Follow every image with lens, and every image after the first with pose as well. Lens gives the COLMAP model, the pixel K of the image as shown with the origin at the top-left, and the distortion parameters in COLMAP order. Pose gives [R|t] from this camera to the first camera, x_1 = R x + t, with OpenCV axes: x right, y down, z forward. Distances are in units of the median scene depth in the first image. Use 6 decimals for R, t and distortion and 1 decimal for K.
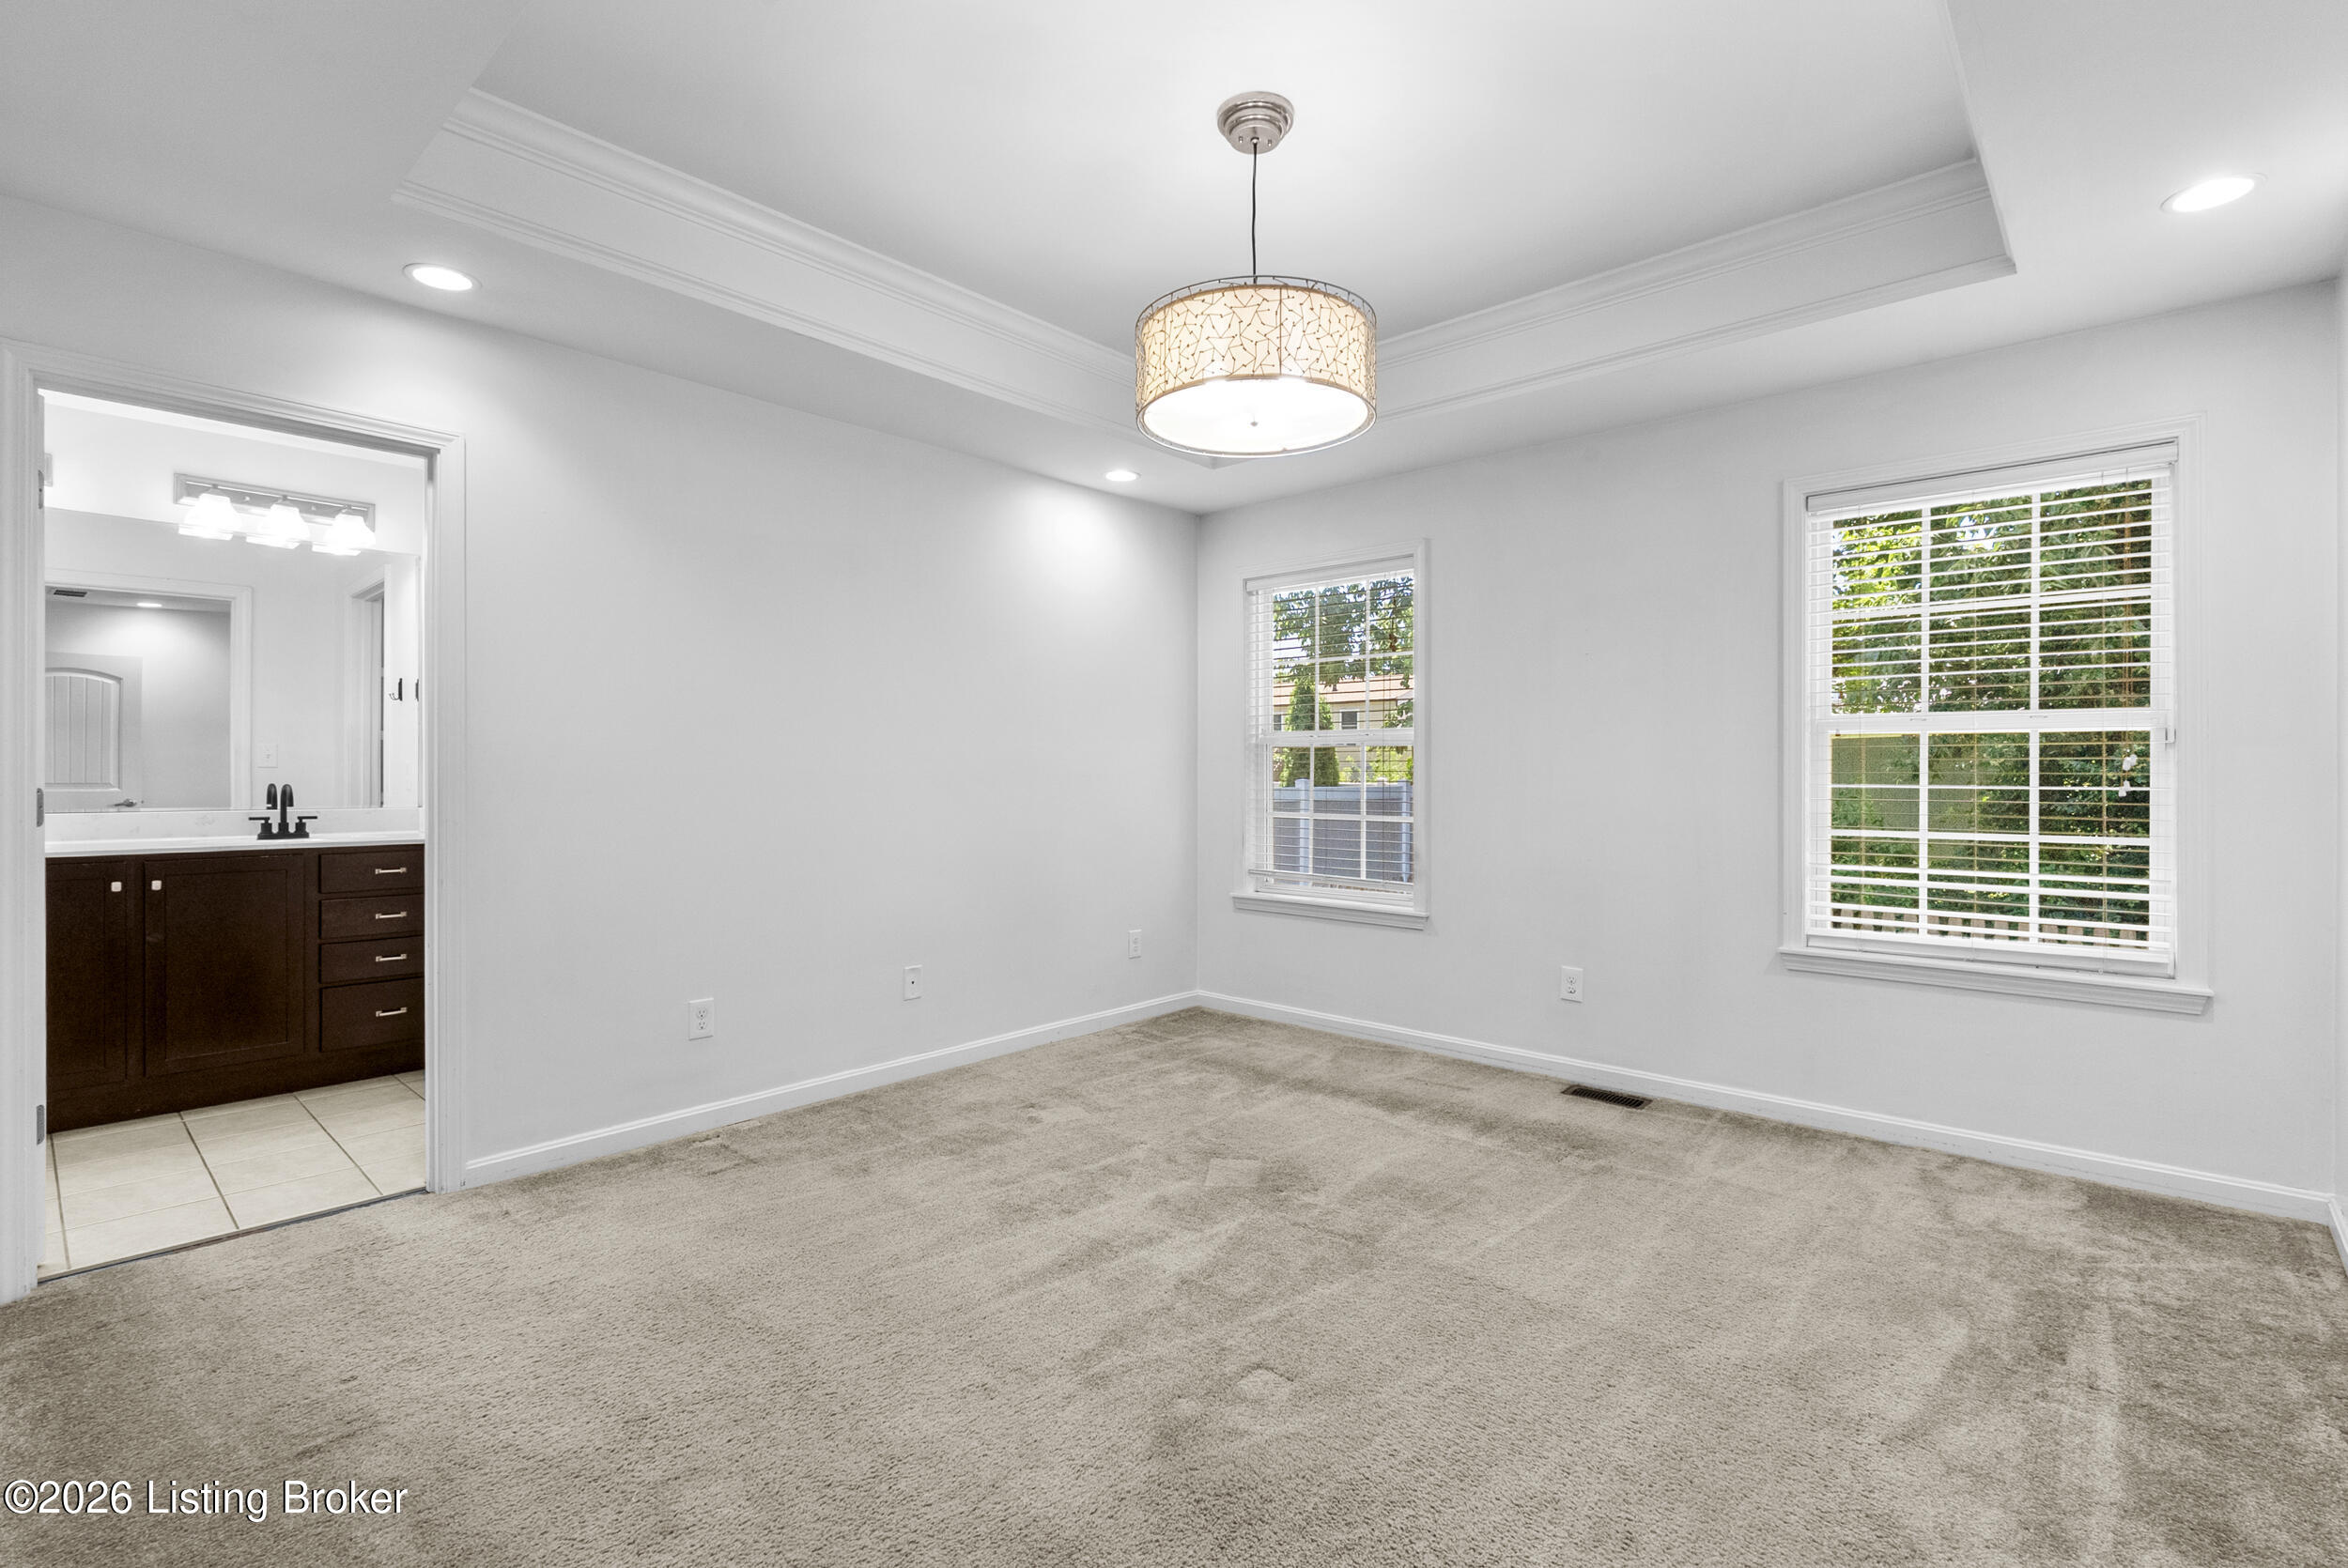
lens RADIAL K [[1064.1, 0, 1173.8], [0, 1064.1, 778.0], [0, 0, 1]] dist [0.001499, -0.000242]
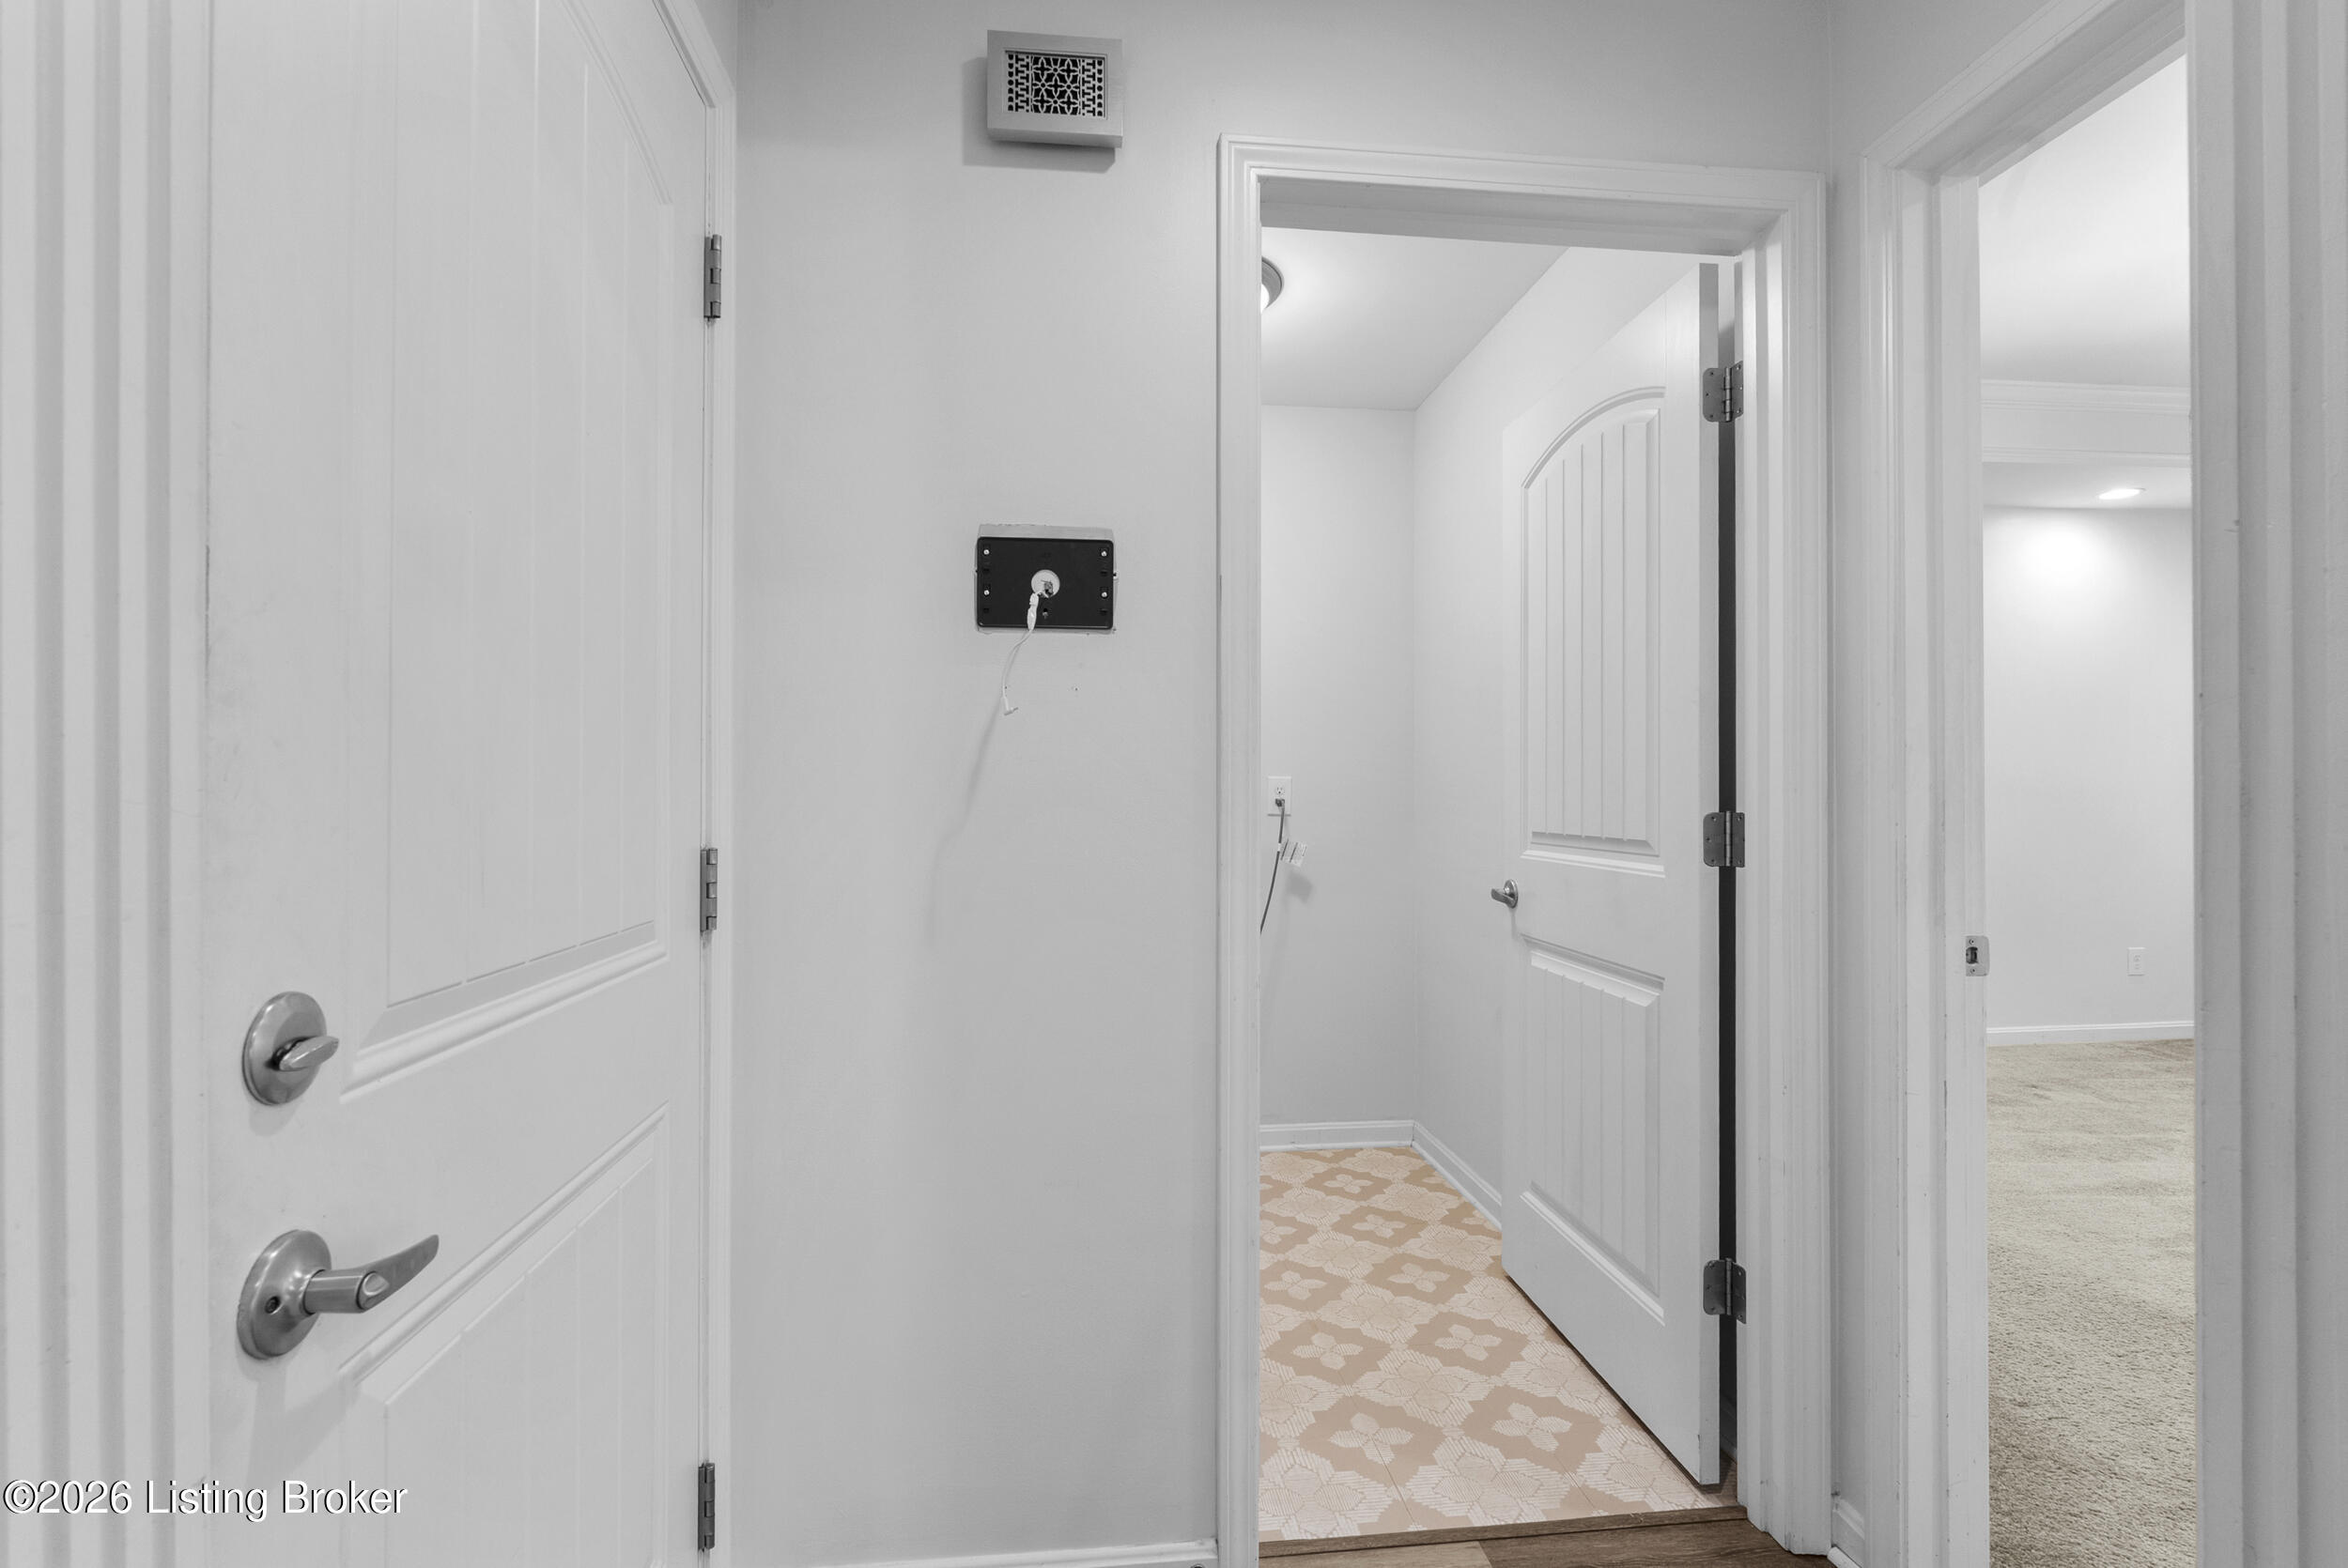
lens RADIAL K [[1064.1, 0, 1172.1], [0, 1064.1, 790.4], [0, 0, 1]] dist [0.001499, -0.000242]
pose [[0.753240, 0.000840, -0.657745, -0.100712], [-0.004437, 0.999983, -0.003804, 0.005836], [0.657731, 0.005784, 0.753231, -0.560555]]
